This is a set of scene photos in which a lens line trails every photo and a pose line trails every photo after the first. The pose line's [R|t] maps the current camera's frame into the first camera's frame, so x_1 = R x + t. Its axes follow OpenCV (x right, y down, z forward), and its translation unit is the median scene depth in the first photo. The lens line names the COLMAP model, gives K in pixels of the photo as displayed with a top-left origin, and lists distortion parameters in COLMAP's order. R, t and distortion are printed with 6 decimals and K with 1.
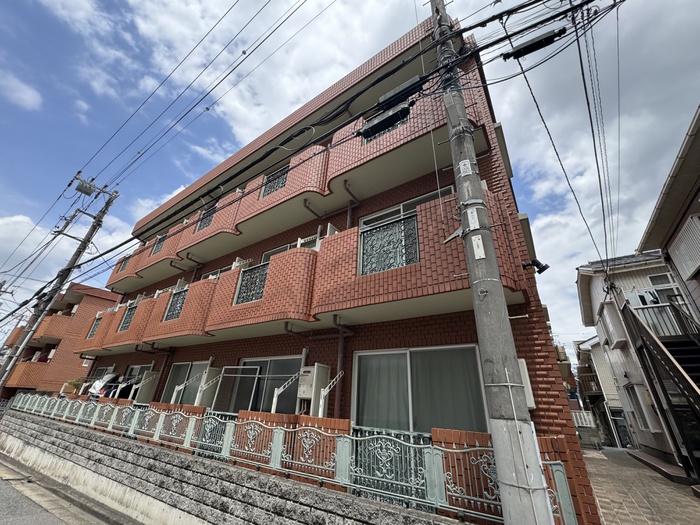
lens RADIAL K [[278.4, 0, 349.5], [0, 278.4, 262.0], [0, 0, 1]] dist [-0.000617, -0.000179]
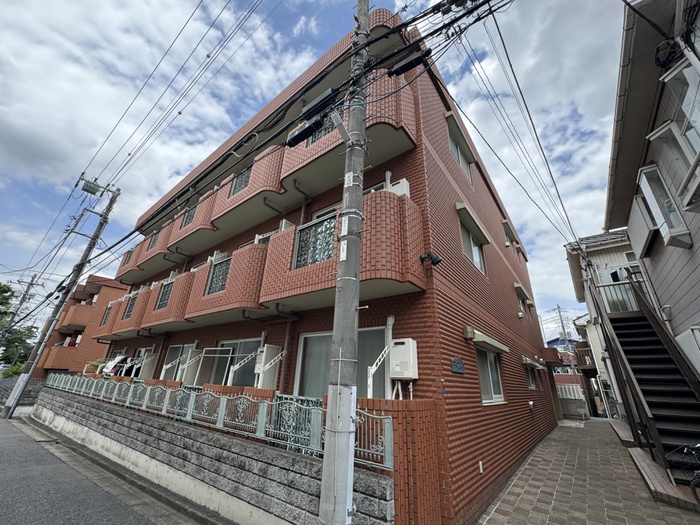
lens RADIAL K [[280.9, 0, 348.8], [0, 280.9, 261.2], [0, 0, 1]] dist [-0.002252, -0.000527]
pose [[0.997657, -0.034441, -0.059116, 0.210133], [0.038343, 0.997070, 0.066191, -0.033581], [0.056663, -0.068303, 0.996054, -0.088046]]
